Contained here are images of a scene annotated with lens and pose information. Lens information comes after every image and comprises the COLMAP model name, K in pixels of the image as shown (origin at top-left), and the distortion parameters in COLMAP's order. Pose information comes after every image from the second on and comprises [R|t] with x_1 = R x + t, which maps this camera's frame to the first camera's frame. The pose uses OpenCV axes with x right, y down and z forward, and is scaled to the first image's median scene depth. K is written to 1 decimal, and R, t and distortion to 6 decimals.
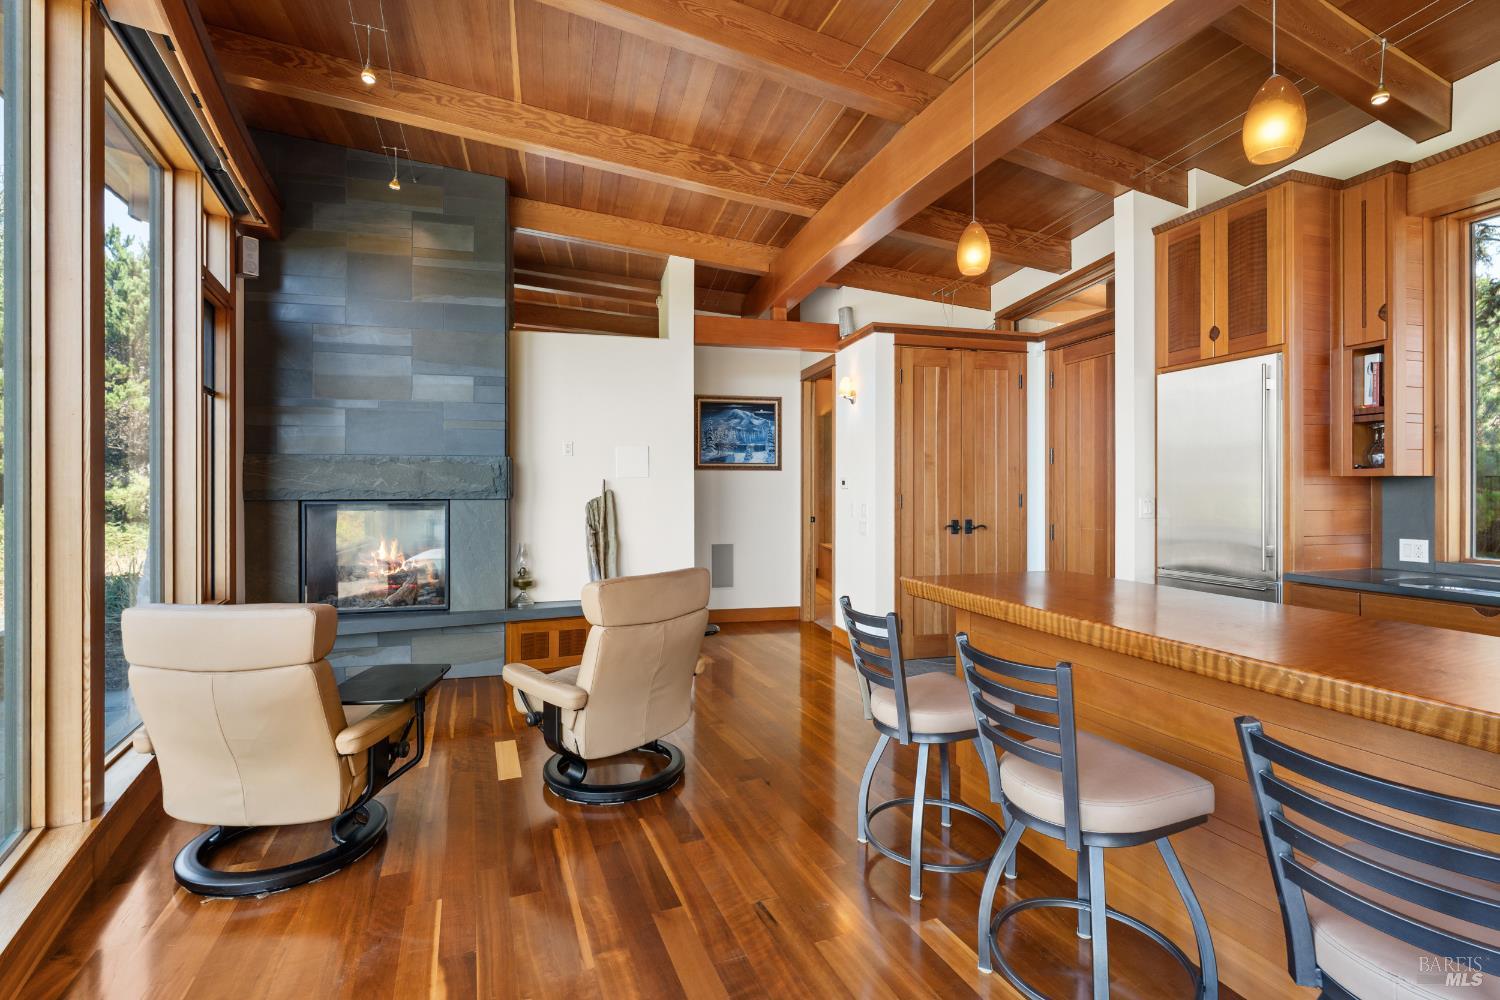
lens RADIAL K [[673.9, 0, 752.8], [0, 673.9, 490.6], [0, 0, 1]] dist [0.001707, 0.000149]
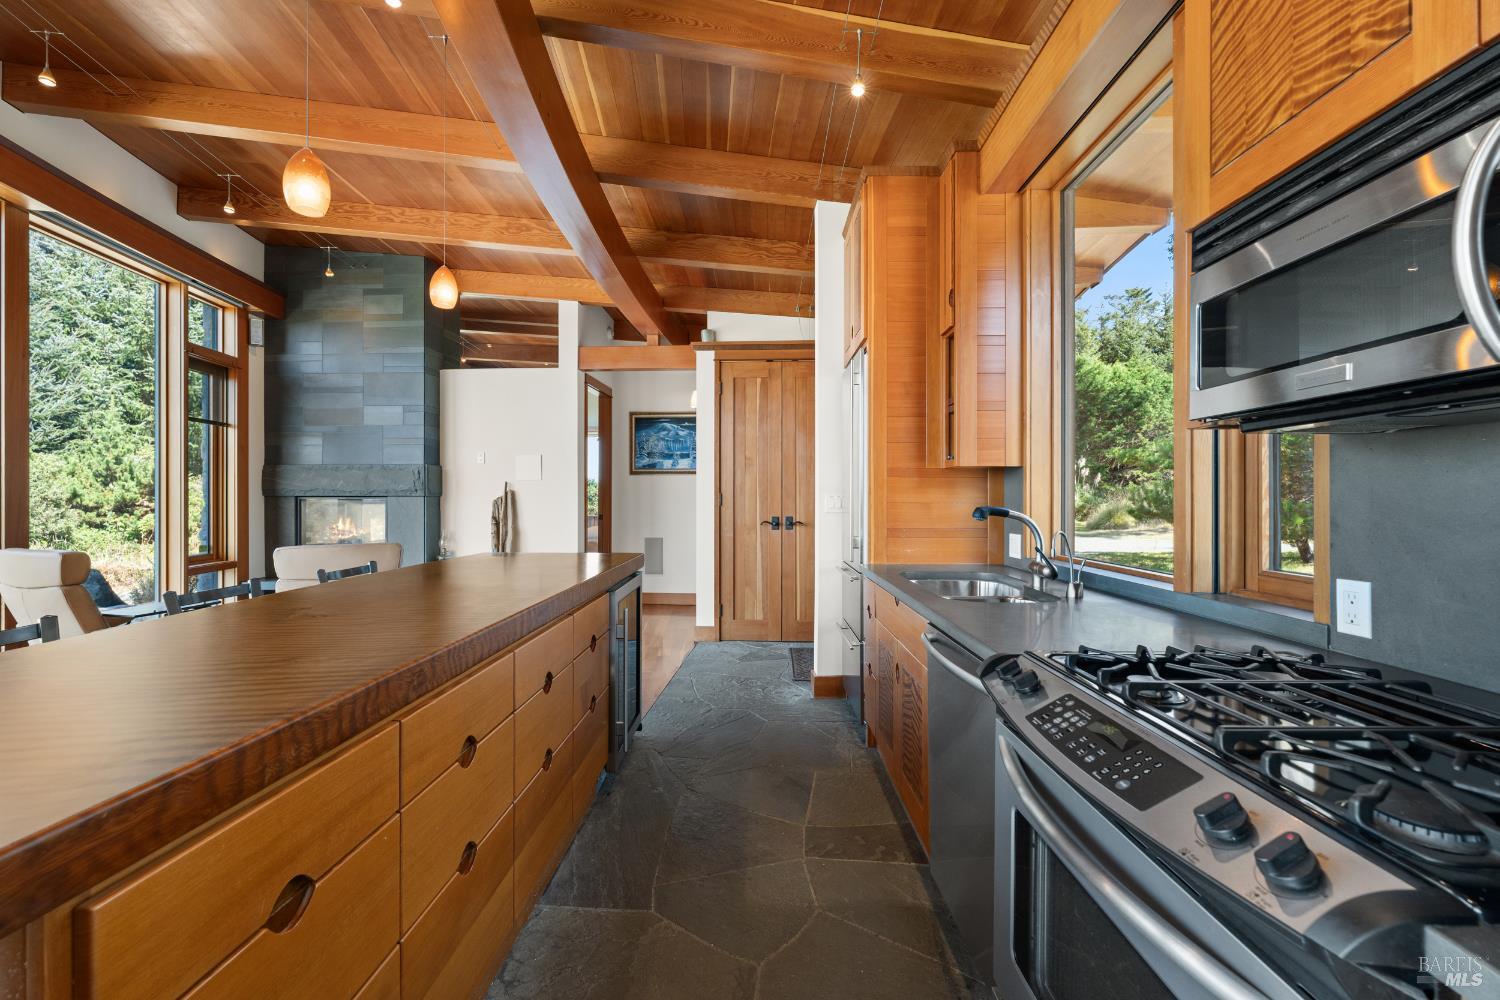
lens RADIAL K [[610.8, 0, 750.0], [0, 610.8, 500.0], [0, 0, 1]] dist [-0.000656, 0.000025]
pose [[0.950738, 0.002342, -0.309987, 0.601073], [-0.002440, 0.999997, 0.000071, 0.017717], [0.309986, 0.000689, 0.950741, 0.047832]]
